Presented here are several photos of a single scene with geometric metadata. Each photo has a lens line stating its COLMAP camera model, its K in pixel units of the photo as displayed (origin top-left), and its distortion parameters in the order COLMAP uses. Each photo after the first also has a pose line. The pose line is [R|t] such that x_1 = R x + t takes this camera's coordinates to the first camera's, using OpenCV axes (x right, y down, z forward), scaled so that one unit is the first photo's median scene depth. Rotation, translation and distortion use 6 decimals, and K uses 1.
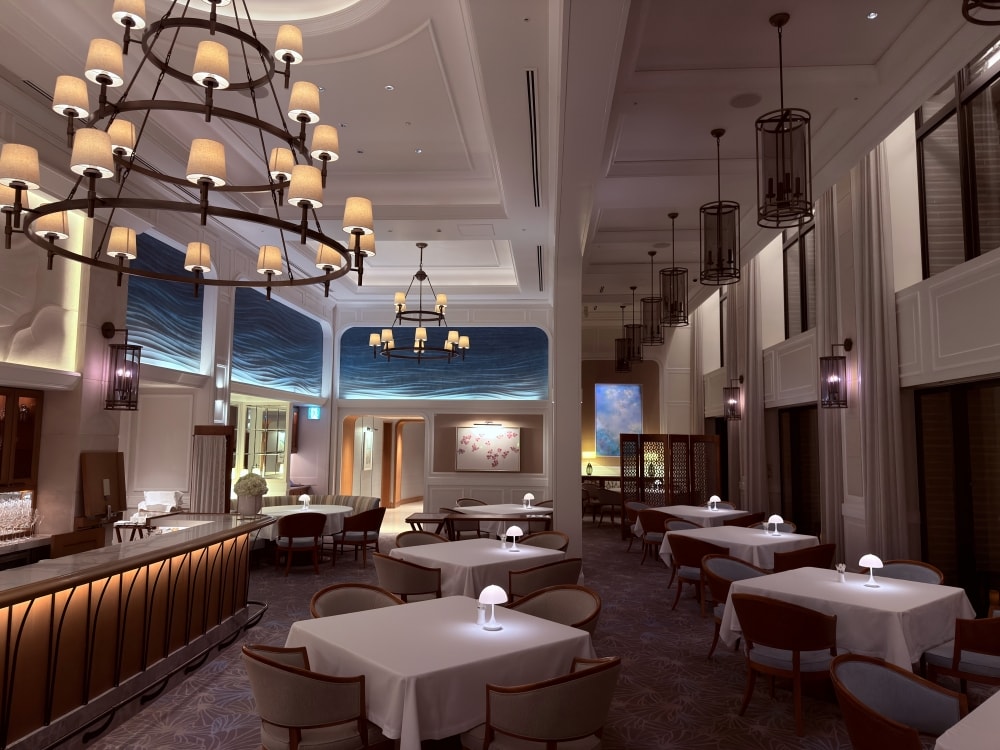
lens RADIAL K [[704.1, 0, 495.8], [0, 704.1, 373.4], [0, 0, 1]] dist [0.144058, -0.221498]
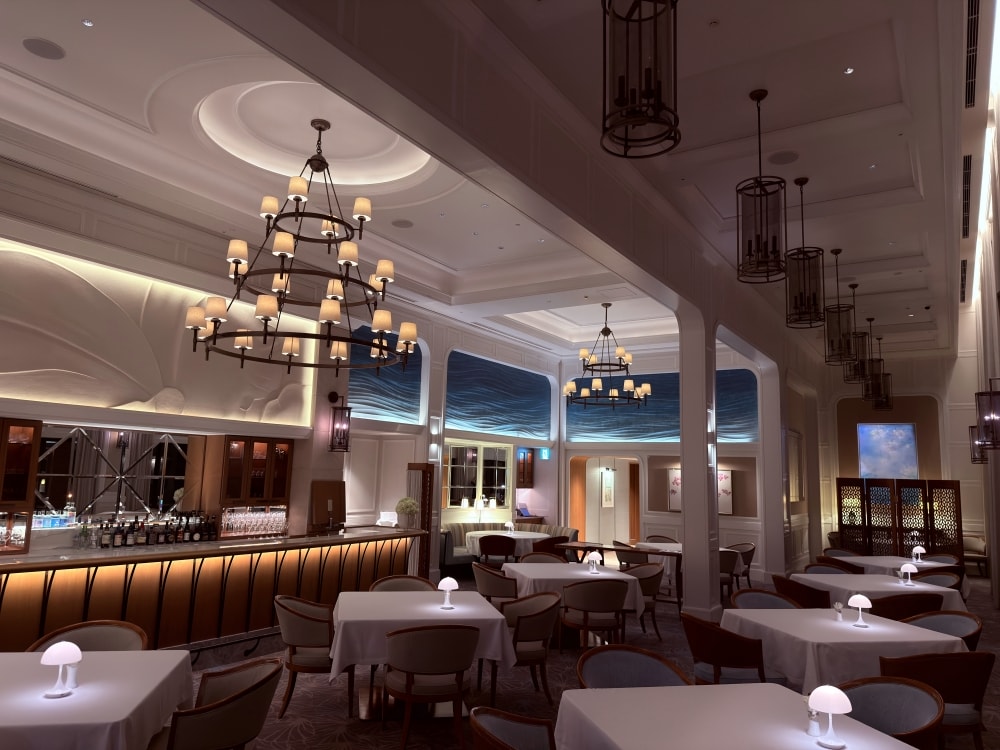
lens RADIAL K [[704.1, 0, 495.8], [0, 704.1, 373.4], [0, 0, 1]] dist [0.144058, -0.221498]
pose [[0.878416, -0.055252, -0.474693, 0.284033], [0.027051, 0.997450, -0.066039, -0.002473], [0.477131, 0.045169, 0.877671, -0.072980]]
